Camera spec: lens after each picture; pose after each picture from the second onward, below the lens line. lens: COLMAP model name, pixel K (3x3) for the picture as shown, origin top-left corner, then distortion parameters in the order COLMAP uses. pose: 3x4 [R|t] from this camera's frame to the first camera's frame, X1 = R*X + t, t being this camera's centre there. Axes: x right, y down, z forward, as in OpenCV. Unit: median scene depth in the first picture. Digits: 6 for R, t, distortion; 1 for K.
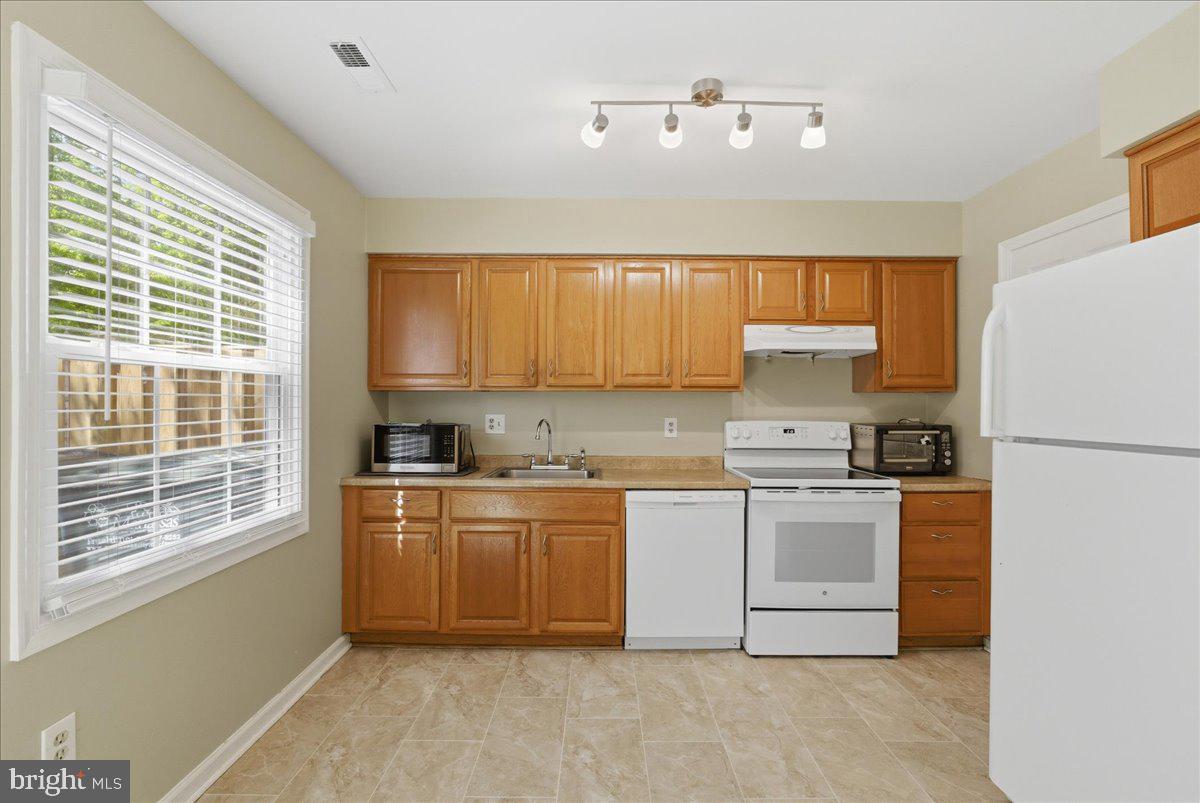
lens RADIAL K [[538.8, 0, 600.4], [0, 538.8, 403.9], [0, 0, 1]] dist [-0.017264, 0.002643]
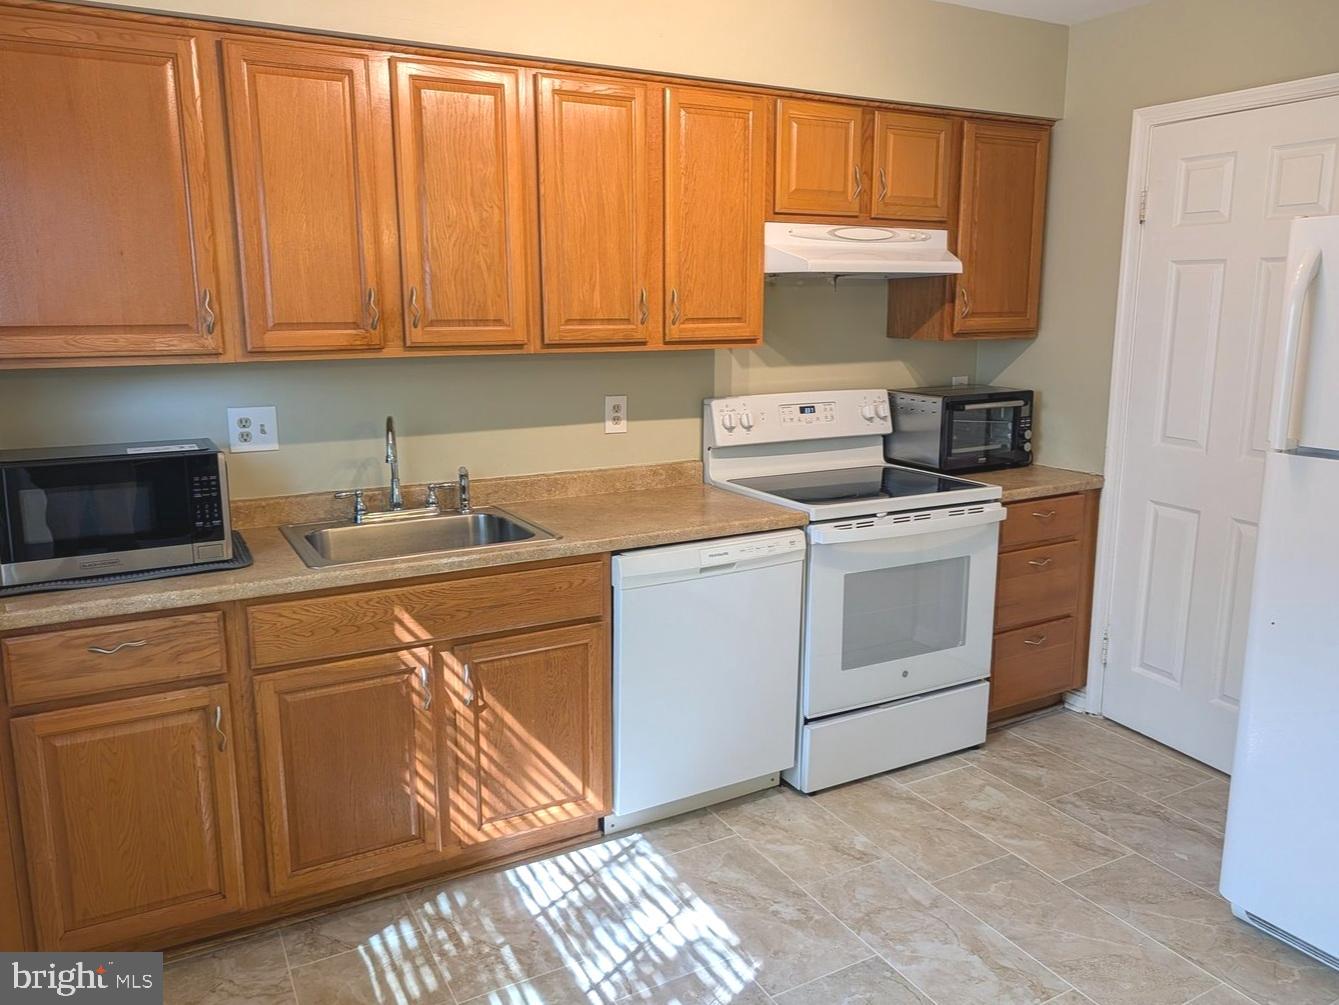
lens RADIAL K [[975.9, 0, 667.5], [0, 975.9, 492.6], [0, 0, 1]] dist [0.003268, -0.000324]
pose [[0.880314, -0.096403, 0.464493, -0.305005], [0.006060, 0.981339, 0.192188, -0.070836], [-0.474353, -0.166372, 0.864471, 0.158450]]
